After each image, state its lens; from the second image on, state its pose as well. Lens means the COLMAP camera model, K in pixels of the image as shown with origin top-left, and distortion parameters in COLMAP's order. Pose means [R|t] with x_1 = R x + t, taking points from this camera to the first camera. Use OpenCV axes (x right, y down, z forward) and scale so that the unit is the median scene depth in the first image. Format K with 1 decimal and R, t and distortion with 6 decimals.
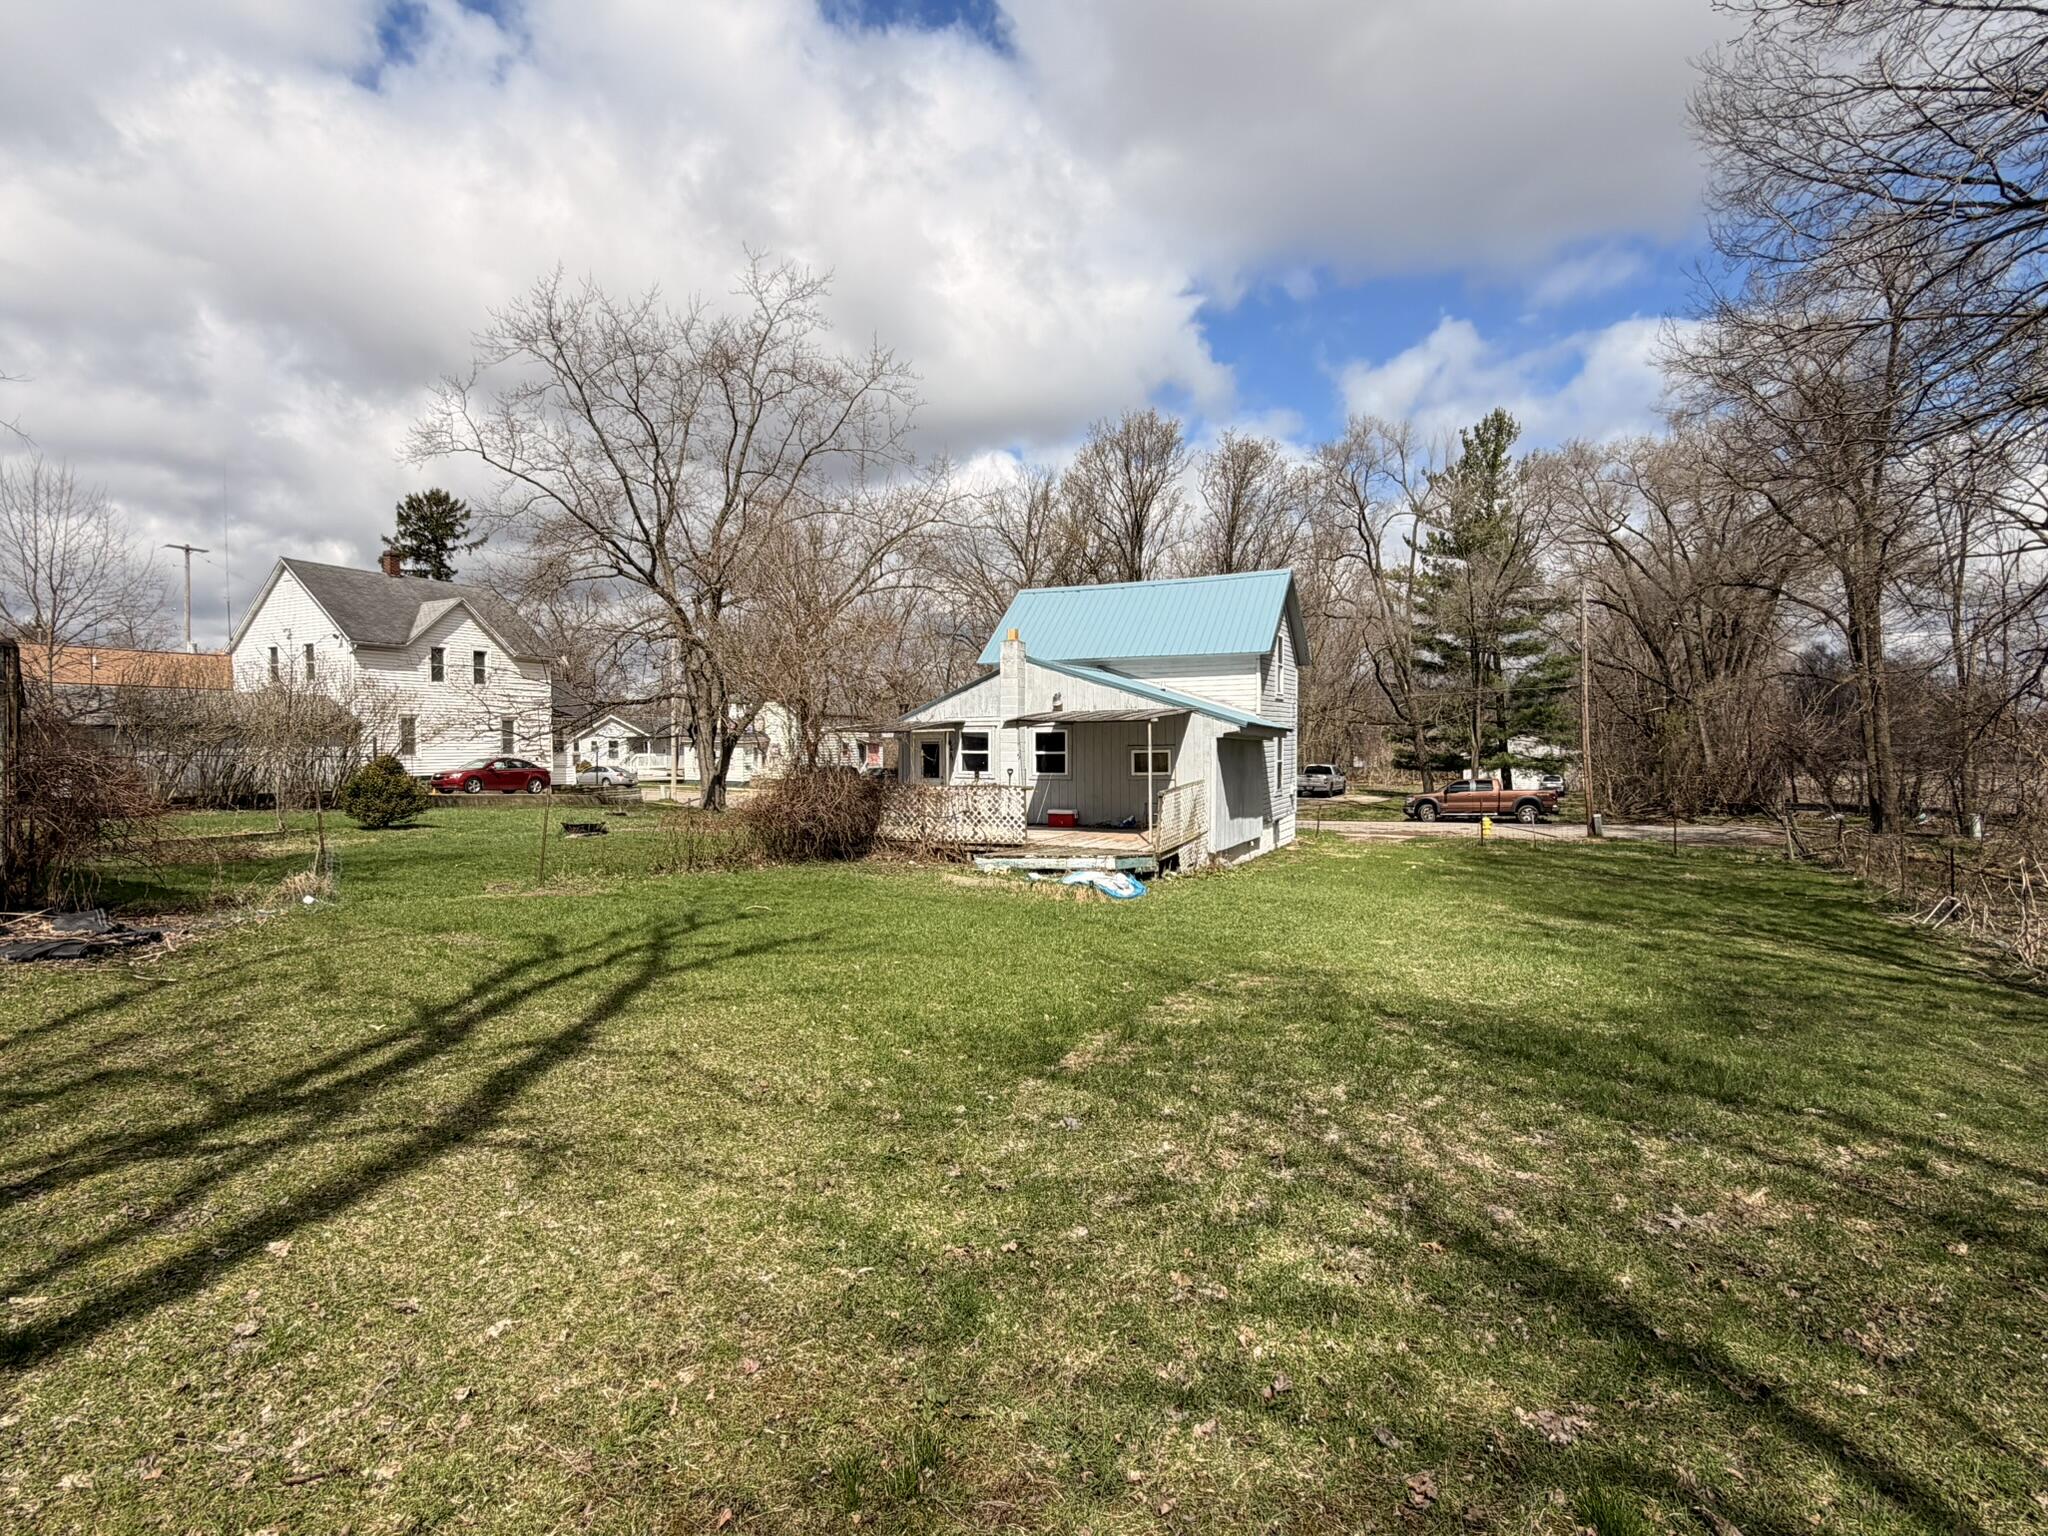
lens RADIAL K [[1076.0, 0, 1018.4], [0, 1076.0, 770.1], [0, 0, 1]] dist [-0.009962, 0.005646]
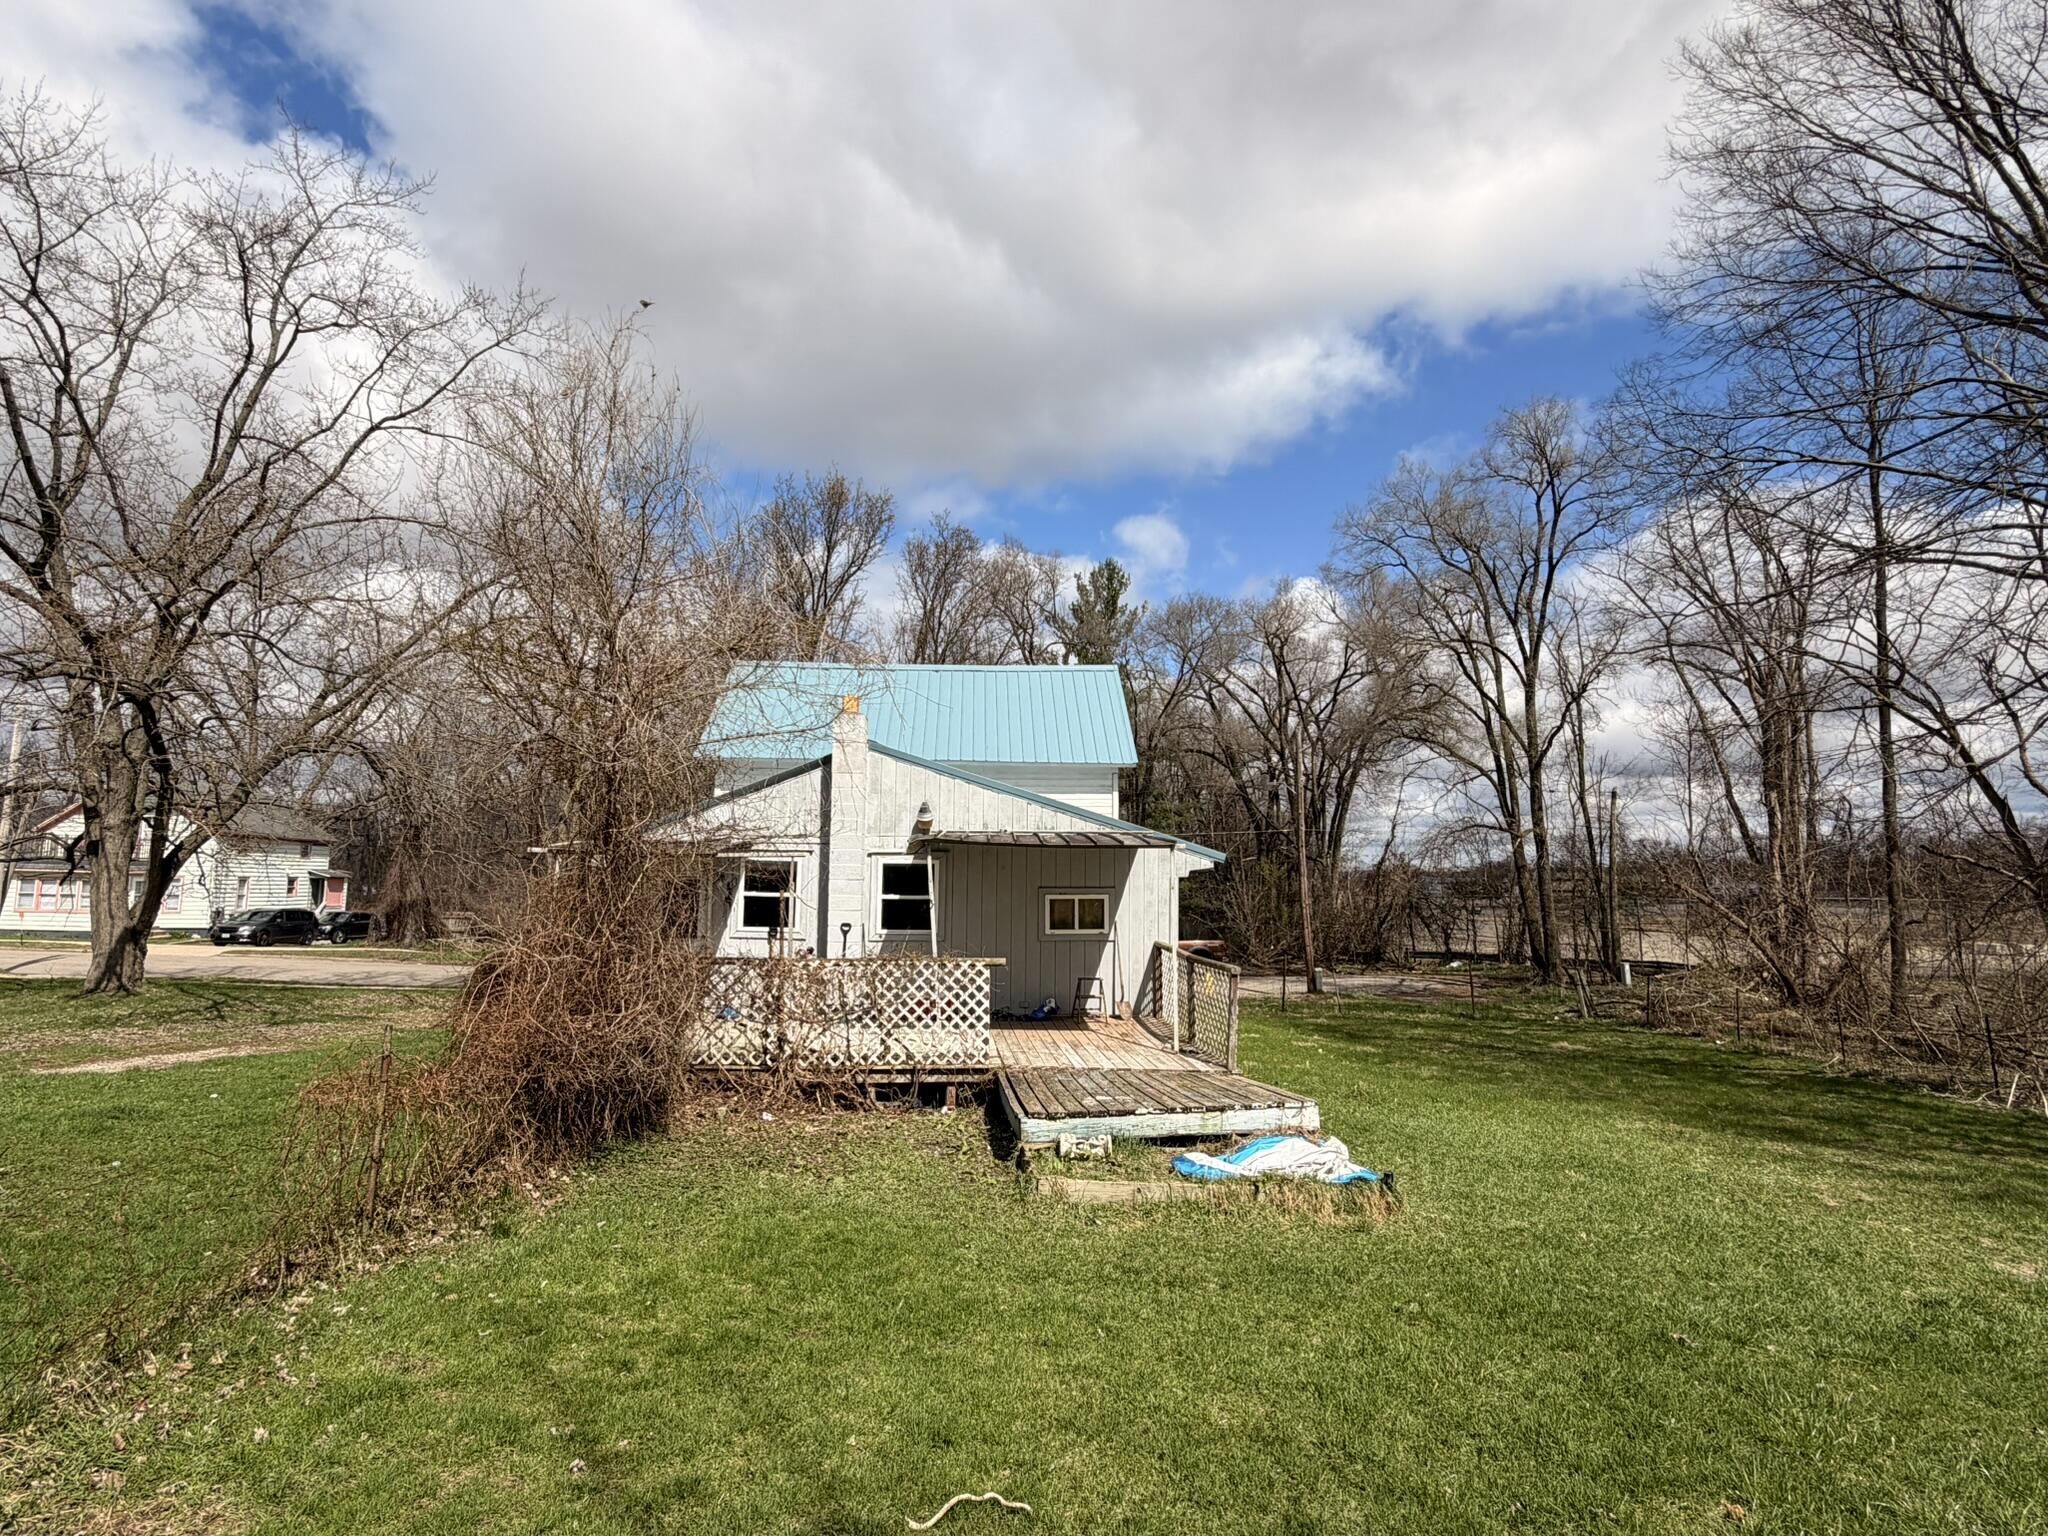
lens RADIAL K [[1076.0, 0, 1025.3], [0, 1076.0, 774.4], [0, 0, 1]] dist [-0.009962, 0.005646]
pose [[0.886855, 0.062551, 0.457794, -0.190020], [-0.003417, 0.991655, -0.128876, -0.006431], [-0.462035, 0.112730, 0.879668, 0.401484]]
